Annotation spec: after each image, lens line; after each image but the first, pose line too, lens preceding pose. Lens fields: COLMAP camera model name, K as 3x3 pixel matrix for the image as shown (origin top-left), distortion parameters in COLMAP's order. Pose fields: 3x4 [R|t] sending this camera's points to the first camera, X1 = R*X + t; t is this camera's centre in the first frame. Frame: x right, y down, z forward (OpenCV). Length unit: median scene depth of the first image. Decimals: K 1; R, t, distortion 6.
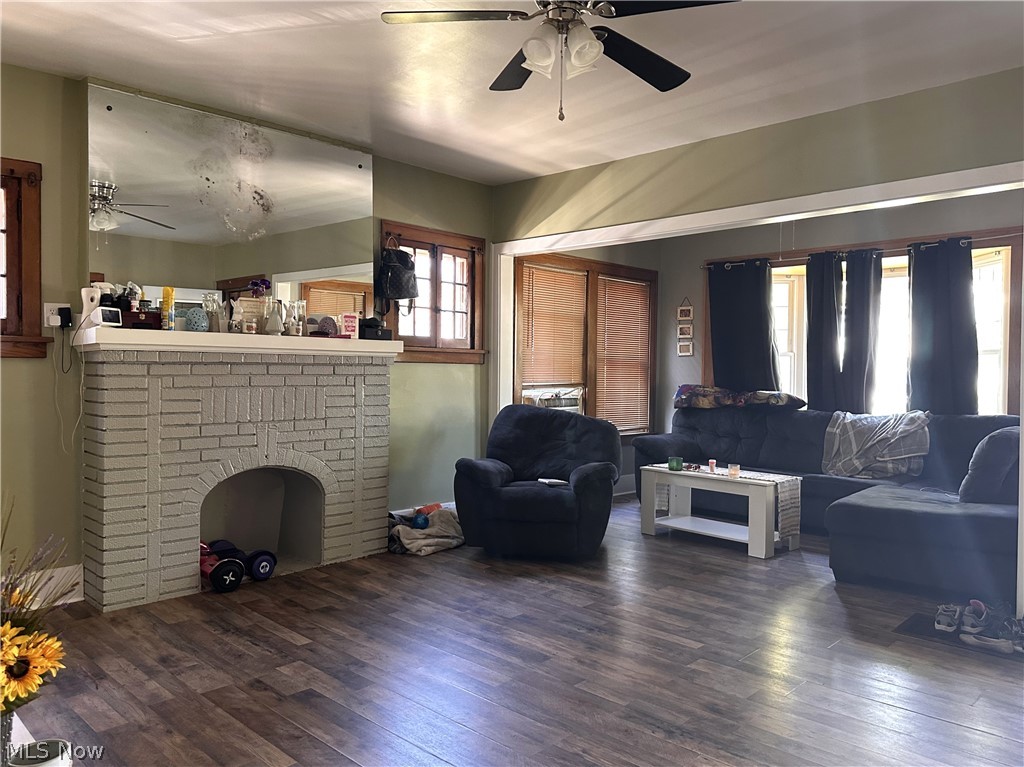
lens RADIAL K [[780.2, 0, 511.5], [0, 780.2, 377.9], [0, 0, 1]] dist [0.100102, -0.182326]
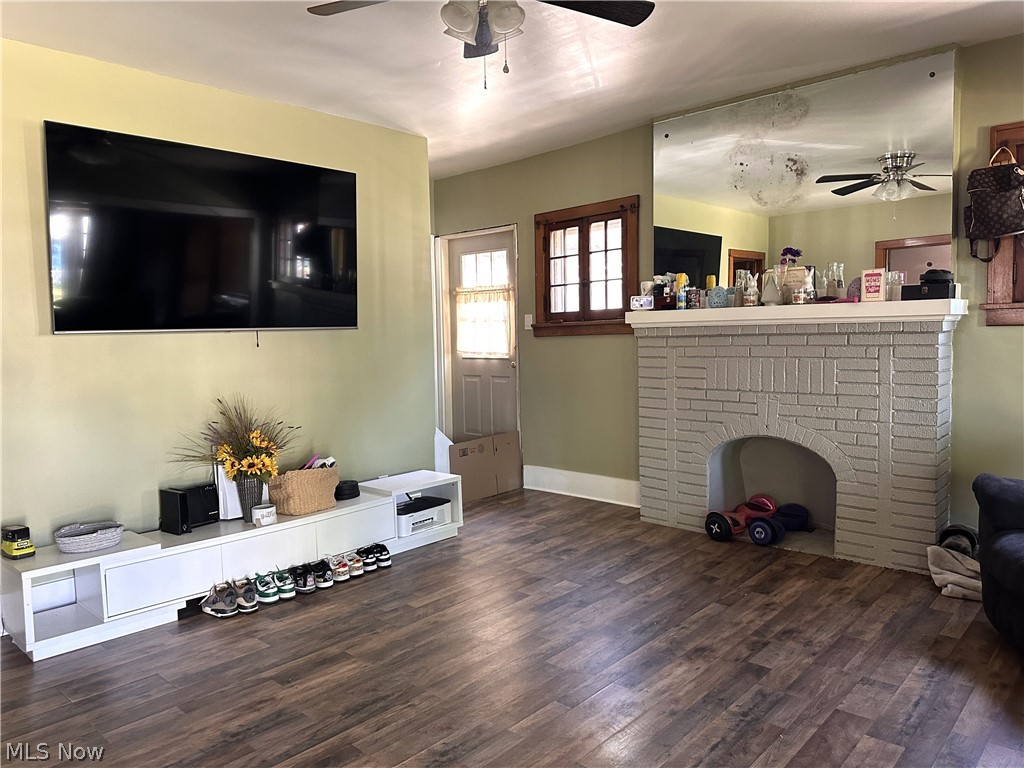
lens RADIAL K [[708.8, 0, 512.0], [0, 708.8, 384.0], [0, 0, 1]] dist [0.079605, -0.125935]
pose [[0.001845, 0.057919, -0.998320, 0.637556], [0.003705, 0.998314, 0.057925, -0.009657], [0.999991, -0.003805, 0.001628, 0.711172]]
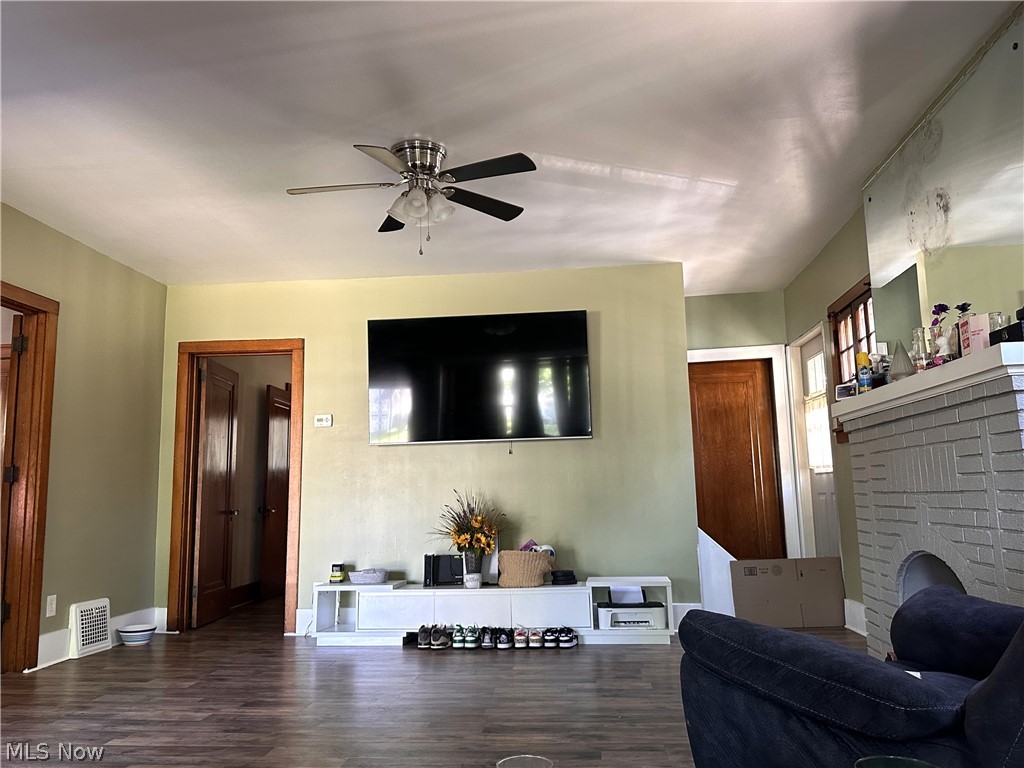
lens RADIAL K [[780.2, 0, 511.5], [0, 780.2, 378.4], [0, 0, 1]] dist [0.100102, -0.182326]
pose [[-0.801685, -0.086750, -0.591419, 0.492560], [-0.000891, 0.989585, -0.143945, 0.059518], [0.597746, -0.114872, -0.793413, 1.465005]]
